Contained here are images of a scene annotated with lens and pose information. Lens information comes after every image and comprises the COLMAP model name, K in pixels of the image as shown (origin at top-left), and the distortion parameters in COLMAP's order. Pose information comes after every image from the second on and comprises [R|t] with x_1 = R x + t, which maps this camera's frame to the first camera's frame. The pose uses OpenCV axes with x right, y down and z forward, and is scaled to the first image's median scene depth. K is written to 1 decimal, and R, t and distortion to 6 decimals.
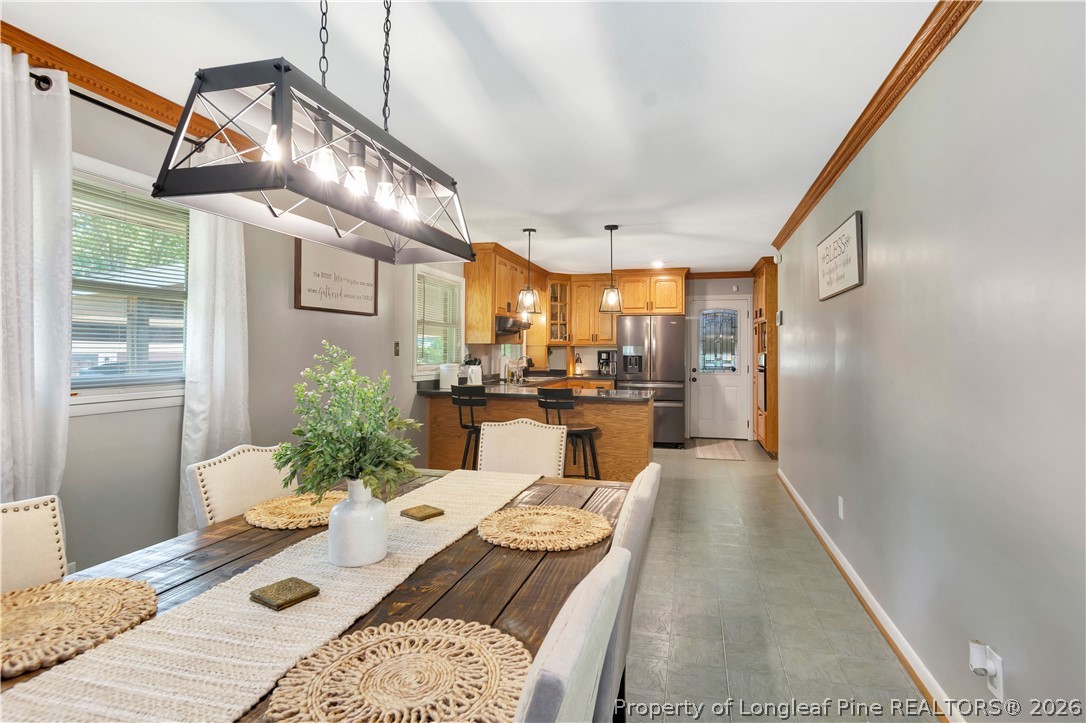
lens RADIAL K [[597.4, 0, 545.4], [0, 597.4, 348.4], [0, 0, 1]] dist [0.031084, 0.000062]
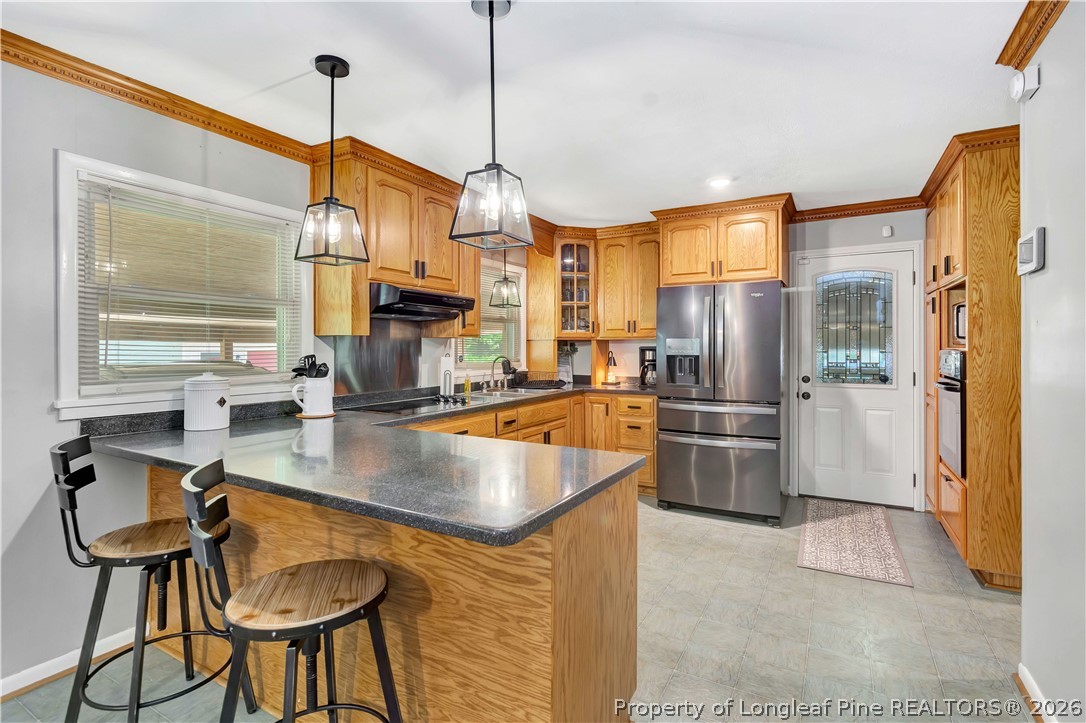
lens RADIAL K [[516.7, 0, 541.7], [0, 516.7, 348.6], [0, 0, 1]] dist [0.000893, -0.000398]
pose [[0.961180, -0.006334, -0.275850, 0.146336], [0.008462, 0.999943, 0.006524, 0.001444], [0.275793, -0.008605, 0.961179, 0.467340]]
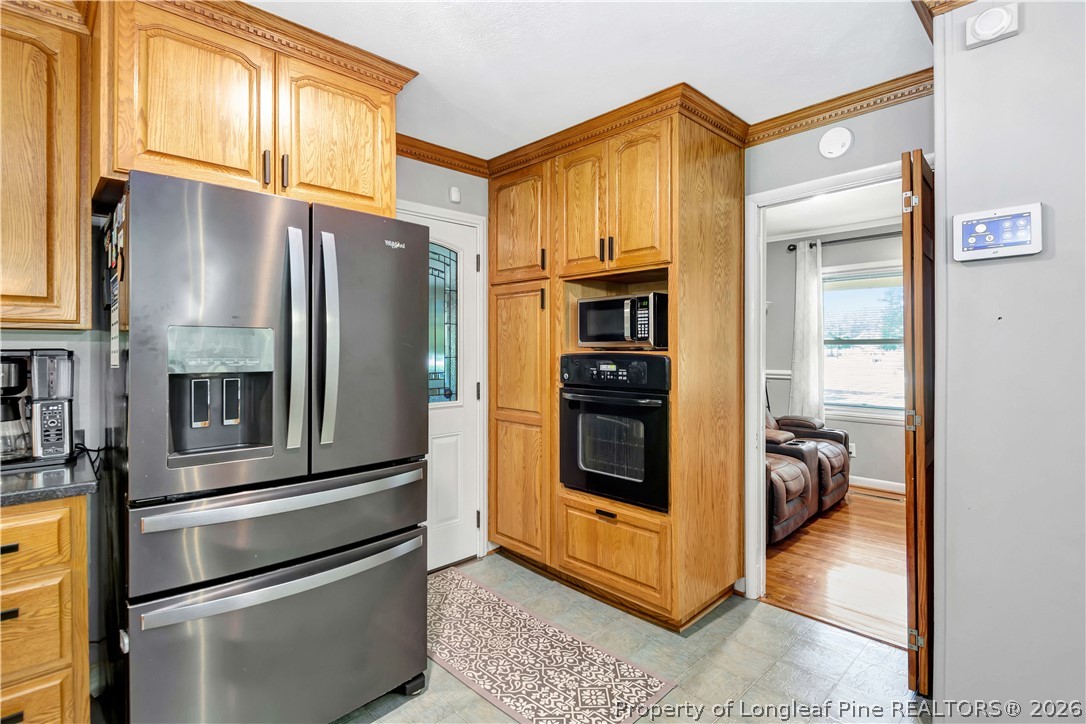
lens RADIAL K [[526.8, 0, 542.3], [0, 526.8, 349.9], [0, 0, 1]] dist [0.000660, -0.000085]
pose [[0.535080, -0.006578, 0.844776, 0.046710], [-0.001309, 0.999962, 0.008616, 0.002328], [-0.844800, -0.005716, 0.535051, 0.771024]]
